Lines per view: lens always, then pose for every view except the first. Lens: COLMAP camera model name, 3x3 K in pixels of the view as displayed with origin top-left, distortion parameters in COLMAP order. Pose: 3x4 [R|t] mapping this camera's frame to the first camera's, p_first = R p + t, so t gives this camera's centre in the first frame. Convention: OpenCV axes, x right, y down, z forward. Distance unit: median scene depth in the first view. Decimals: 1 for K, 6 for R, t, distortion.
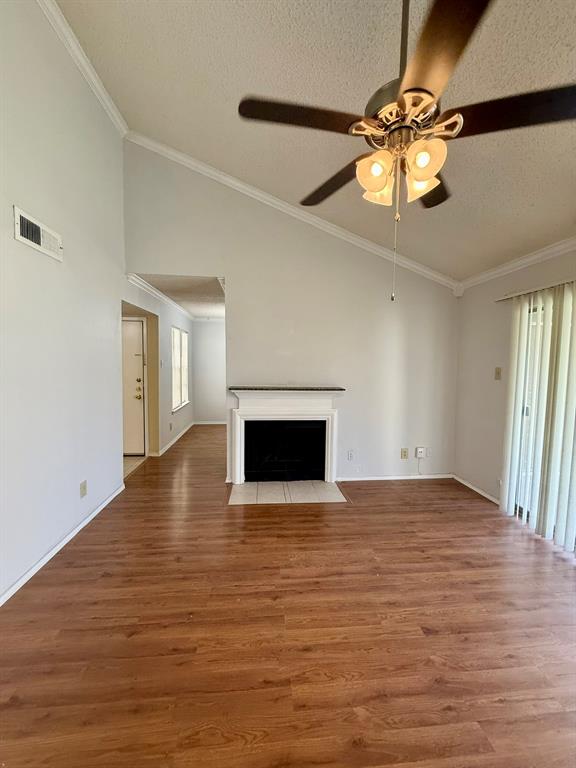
lens RADIAL K [[299.2, 0, 289.1], [0, 299.2, 380.8], [0, 0, 1]] dist [0.000246, 0.000137]
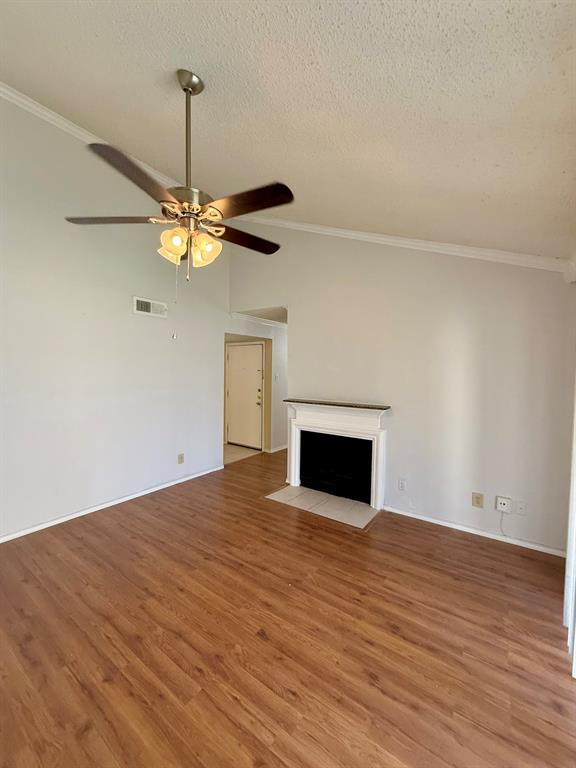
lens RADIAL K [[308.8, 0, 282.7], [0, 308.8, 384.2], [0, 0, 1]] dist [-0.000610, 0.000166]
pose [[0.757592, 0.024945, -0.652251, 0.698608], [-0.041971, 0.999063, -0.010541, -0.029638], [0.651377, 0.035362, 0.757930, 0.100914]]
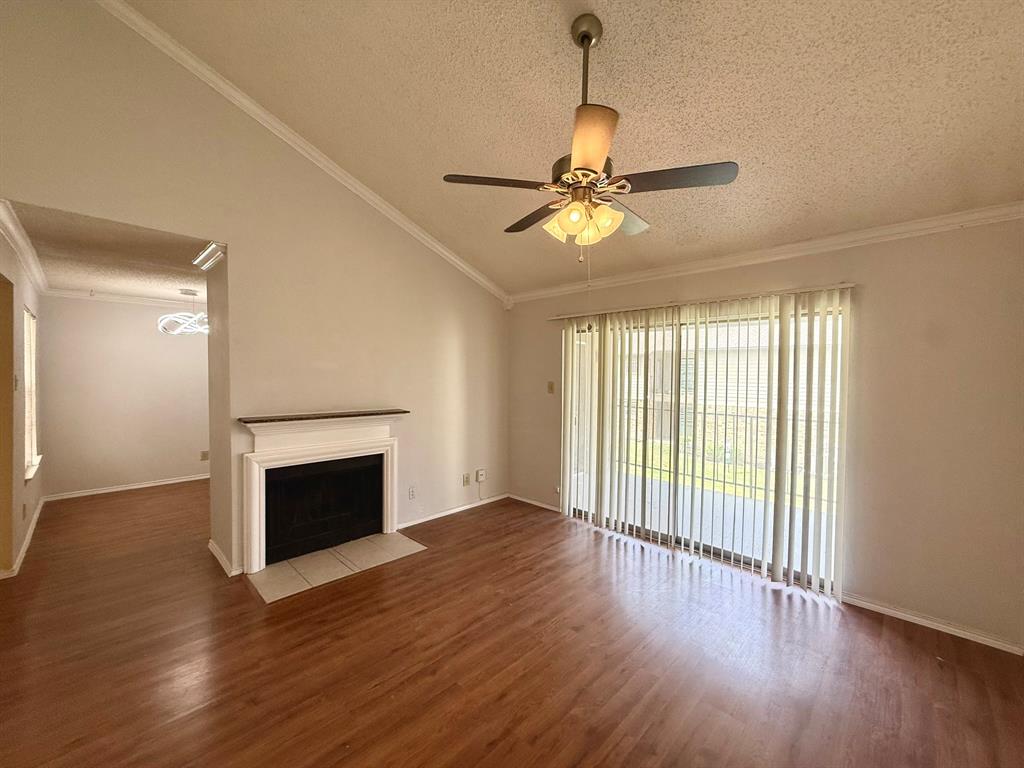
lens RADIAL K [[398.9, 0, 500.7], [0, 398.9, 385.8], [0, 0, 1]] dist [0.000246, 0.000137]
pose [[0.779649, -0.021570, 0.625845, -0.365167], [0.039197, 0.999128, -0.014394, -0.018692], [-0.624988, 0.035754, 0.779815, 0.008152]]
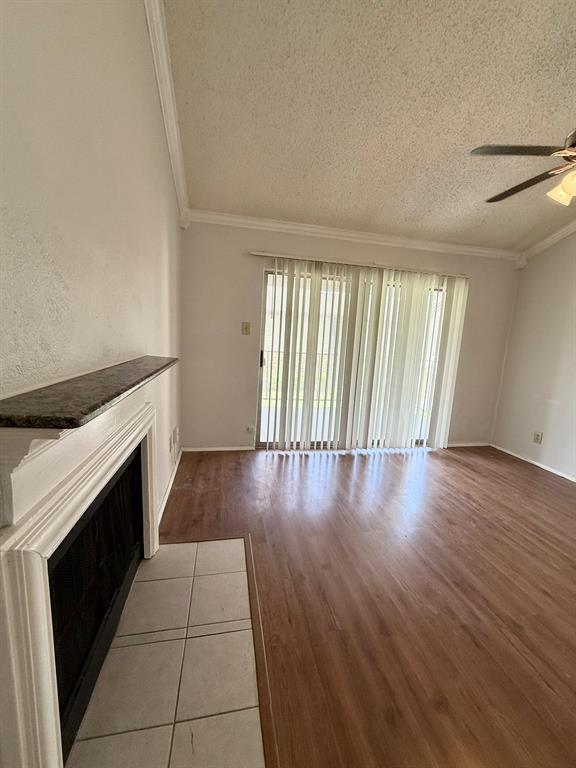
lens RADIAL K [[310.7, 0, 284.2], [0, 310.7, 381.5], [0, 0, 1]] dist [-0.000857, -0.000084]
pose [[-0.090017, -0.167585, 0.981739, -0.444551], [0.001514, 0.985717, 0.168402, -0.033677], [-0.995939, 0.016645, -0.088478, 1.084006]]
